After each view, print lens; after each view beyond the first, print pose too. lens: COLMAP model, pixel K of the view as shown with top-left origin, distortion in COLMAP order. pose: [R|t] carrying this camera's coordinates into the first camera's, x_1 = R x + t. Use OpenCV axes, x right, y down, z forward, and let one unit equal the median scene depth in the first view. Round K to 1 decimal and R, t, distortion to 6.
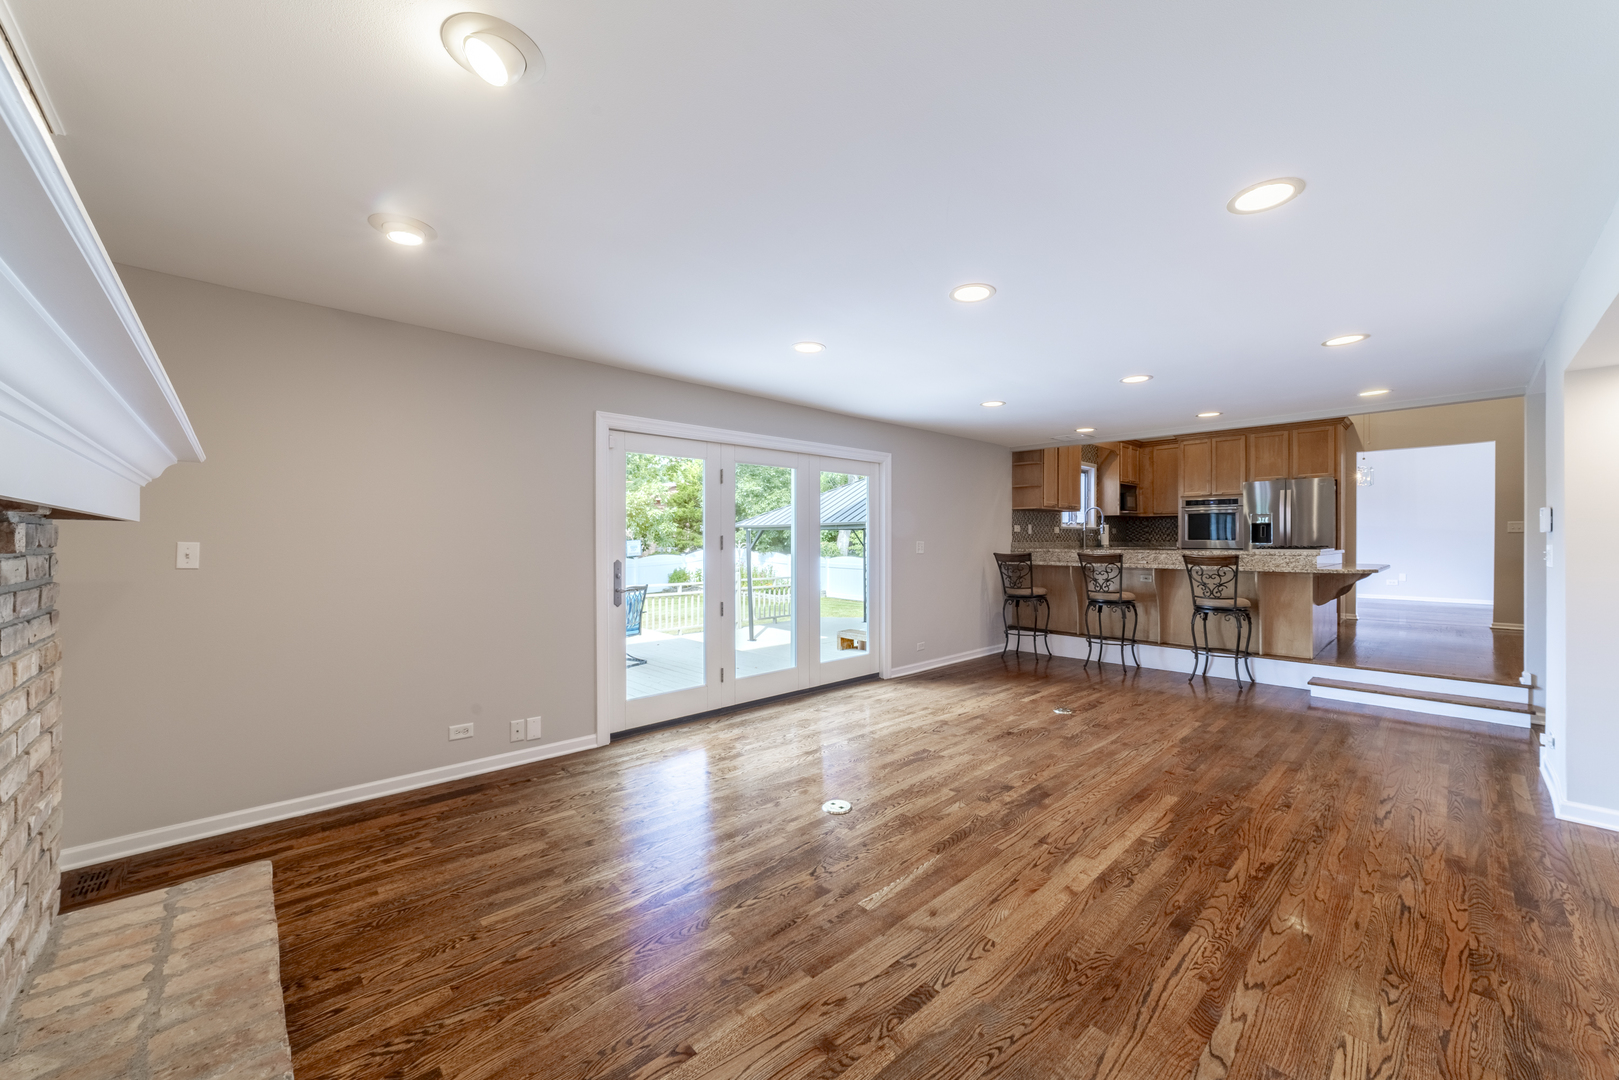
lens RADIAL K [[612.7, 0, 803.7], [0, 612.7, 544.2], [0, 0, 1]] dist [-0.012169, 0.002213]
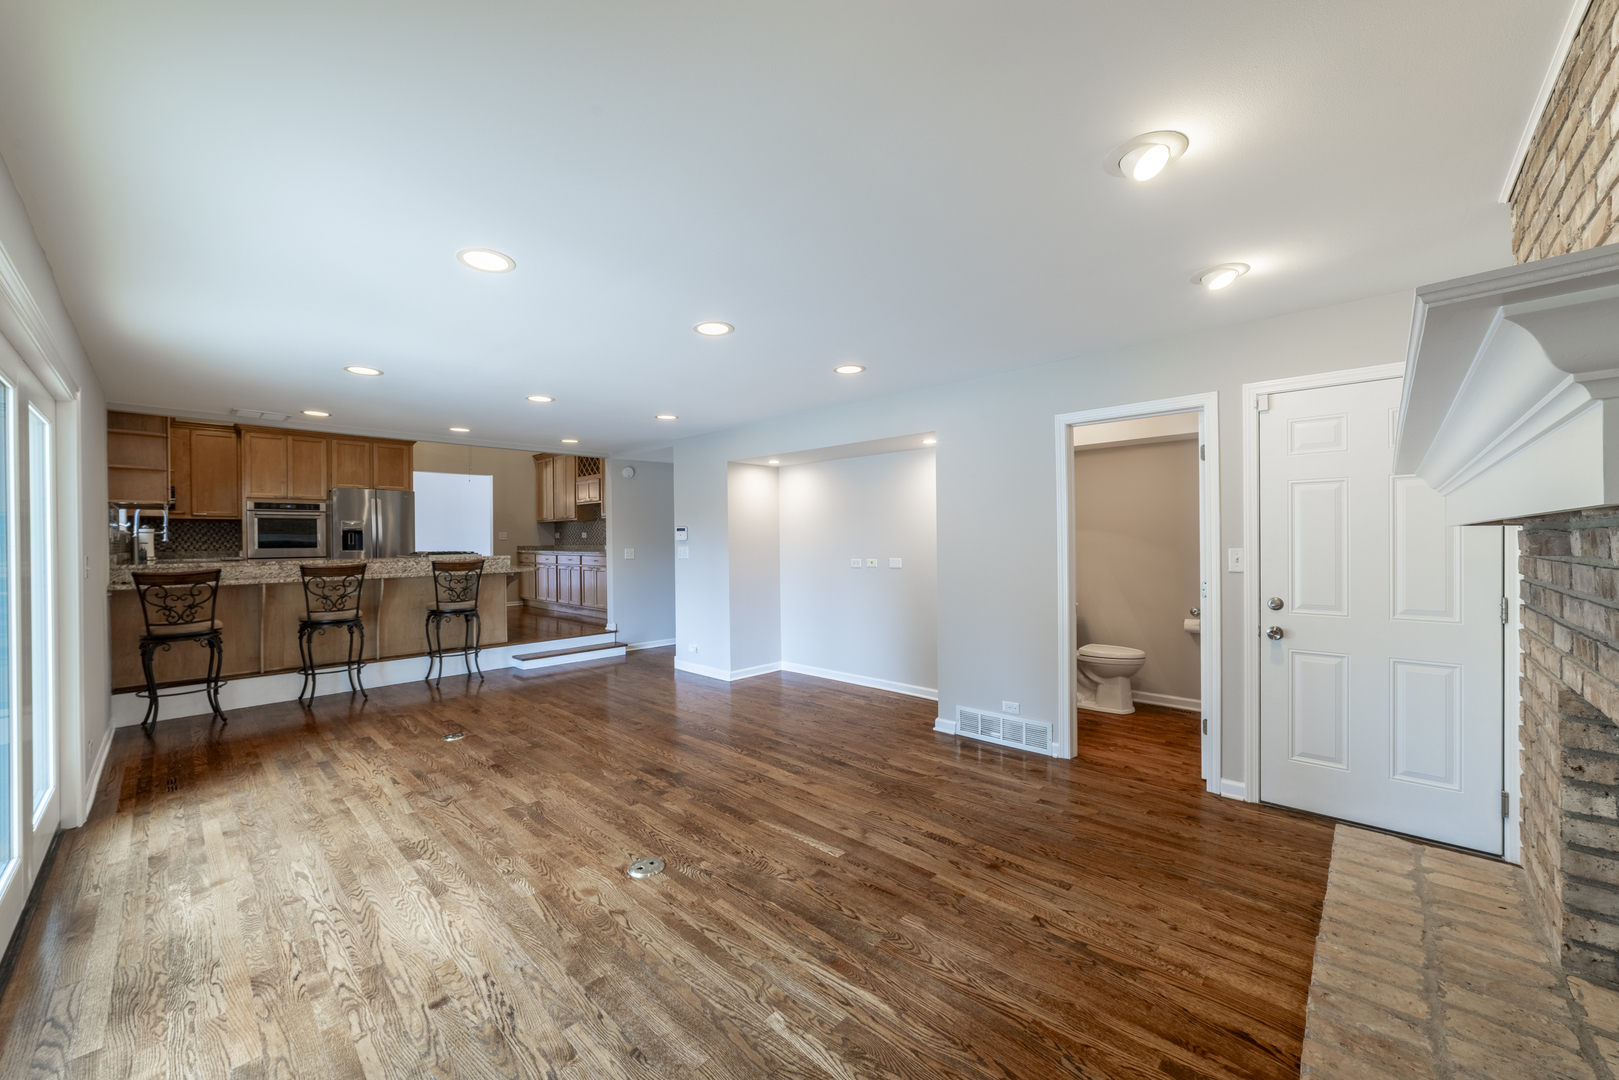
lens RADIAL K [[612.7, 0, 812.9], [0, 612.7, 545.8], [0, 0, 1]] dist [-0.012169, 0.002213]
pose [[-0.064529, -0.006299, 0.997896, -0.564626], [0.017131, 0.999826, 0.007419, -0.008053], [-0.997769, 0.017574, -0.064410, 0.586381]]
